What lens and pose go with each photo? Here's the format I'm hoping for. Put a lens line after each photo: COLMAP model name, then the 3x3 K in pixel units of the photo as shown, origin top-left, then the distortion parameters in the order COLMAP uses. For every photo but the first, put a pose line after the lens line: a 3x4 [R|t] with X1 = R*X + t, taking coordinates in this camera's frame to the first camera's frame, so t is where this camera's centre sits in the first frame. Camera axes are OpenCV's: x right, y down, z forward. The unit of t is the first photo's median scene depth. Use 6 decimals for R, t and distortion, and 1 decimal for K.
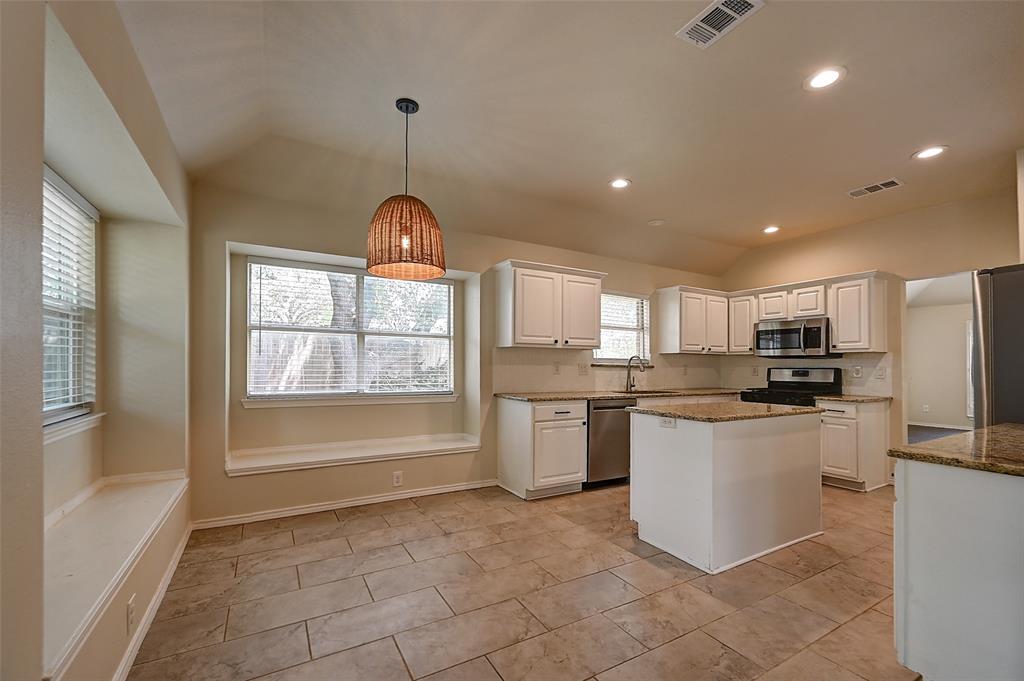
lens RADIAL K [[418.3, 0, 501.0], [0, 418.3, 362.5], [0, 0, 1]] dist [0.000117, 0.000632]
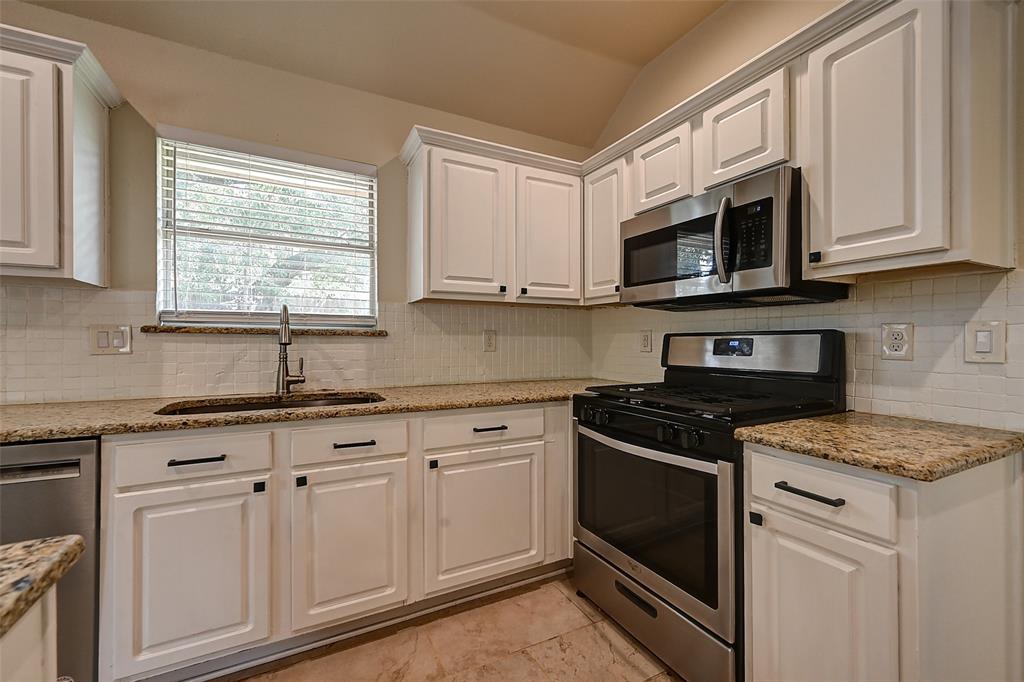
lens RADIAL K [[417.1, 0, 487.5], [0, 417.1, 338.2], [0, 0, 1]] dist [0.004314, -0.002401]
pose [[0.998594, -0.006796, -0.052580, 0.578524], [0.006869, 0.999976, 0.001217, 0.018226], [0.052570, -0.001577, 0.998616, 0.690476]]
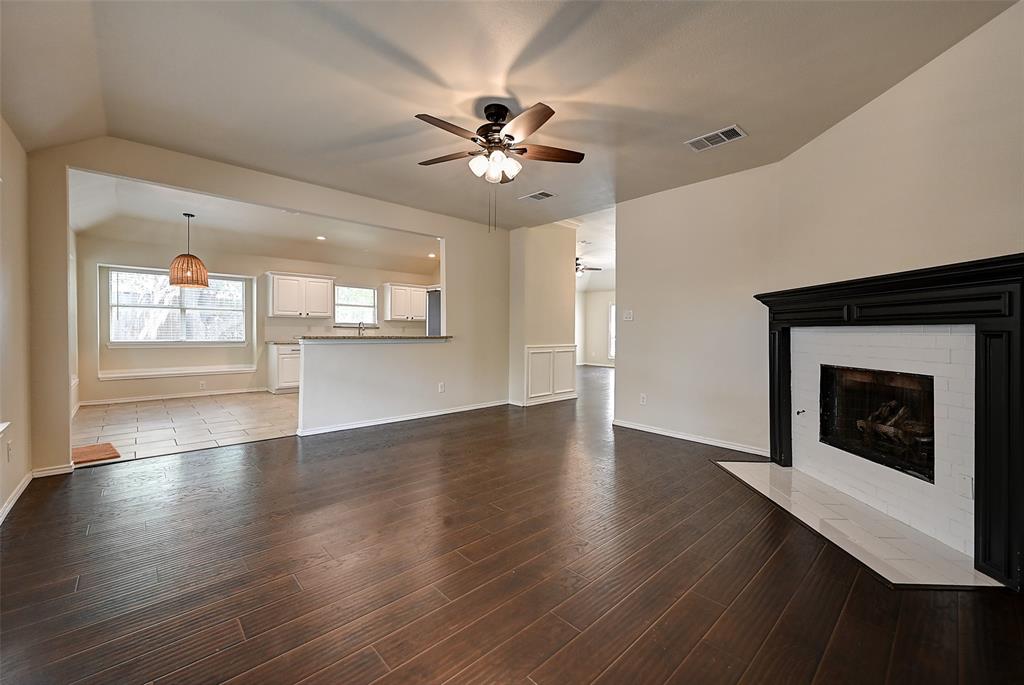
lens RADIAL K [[417.1, 0, 497.0], [0, 417.1, 337.5], [0, 0, 1]] dist [0.004314, -0.002401]
pose [[0.978552, -0.002349, 0.205989, 0.580558], [-0.003106, 0.999653, 0.026152, 0.003810], [-0.205979, -0.026230, 0.978205, -0.981332]]
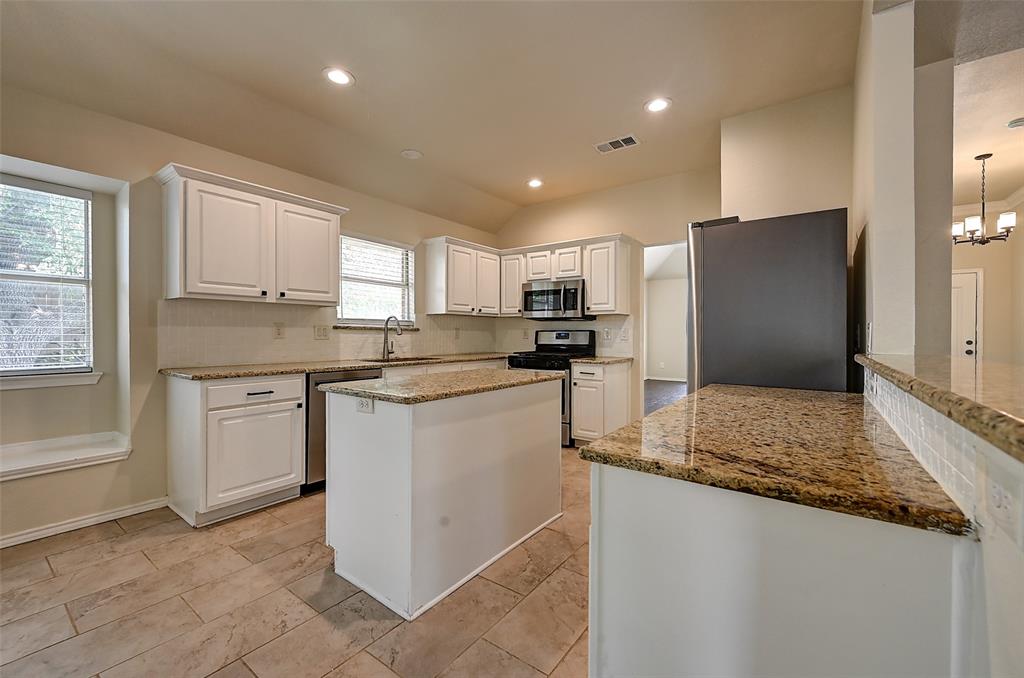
lens RADIAL K [[418.3, 0, 498.3], [0, 418.3, 337.0], [0, 0, 1]] dist [0.000117, 0.000632]
pose [[0.917074, -0.008329, 0.398629, 0.202338], [0.000022, 0.999783, 0.020838, 0.009267], [-0.398716, -0.019101, 0.916875, 0.170441]]
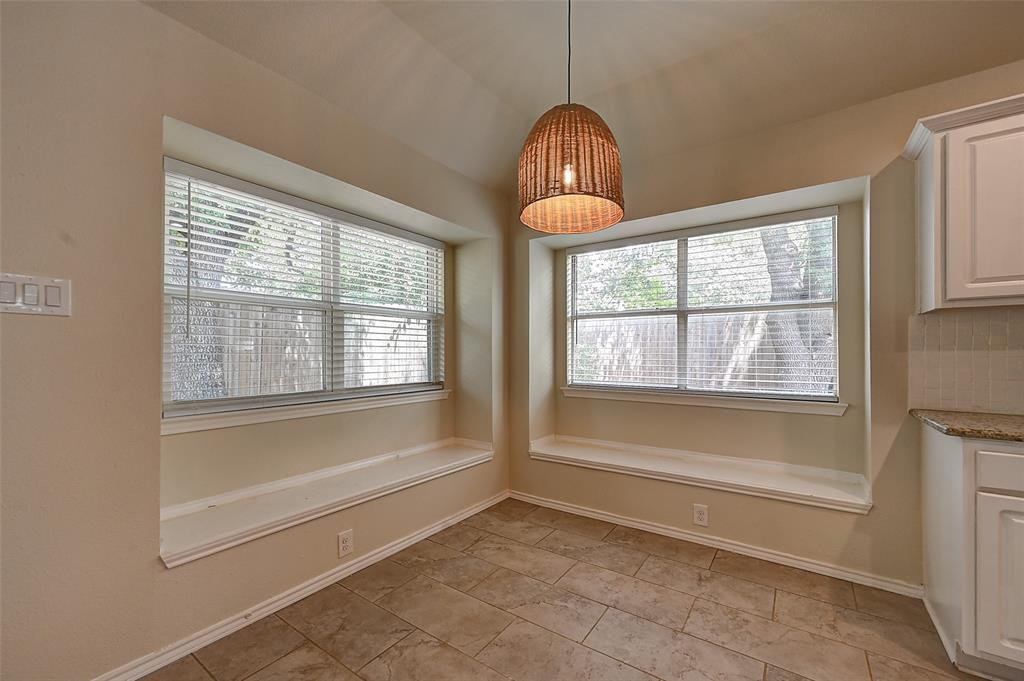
lens RADIAL K [[418.3, 0, 516.7], [0, 418.3, 352.1], [0, 0, 1]] dist [0.000117, 0.000632]
pose [[0.446362, -0.012701, -0.894762, 0.208172], [0.006522, 0.999919, -0.010940, 0.009671], [0.894829, -0.000953, 0.446409, 0.349775]]
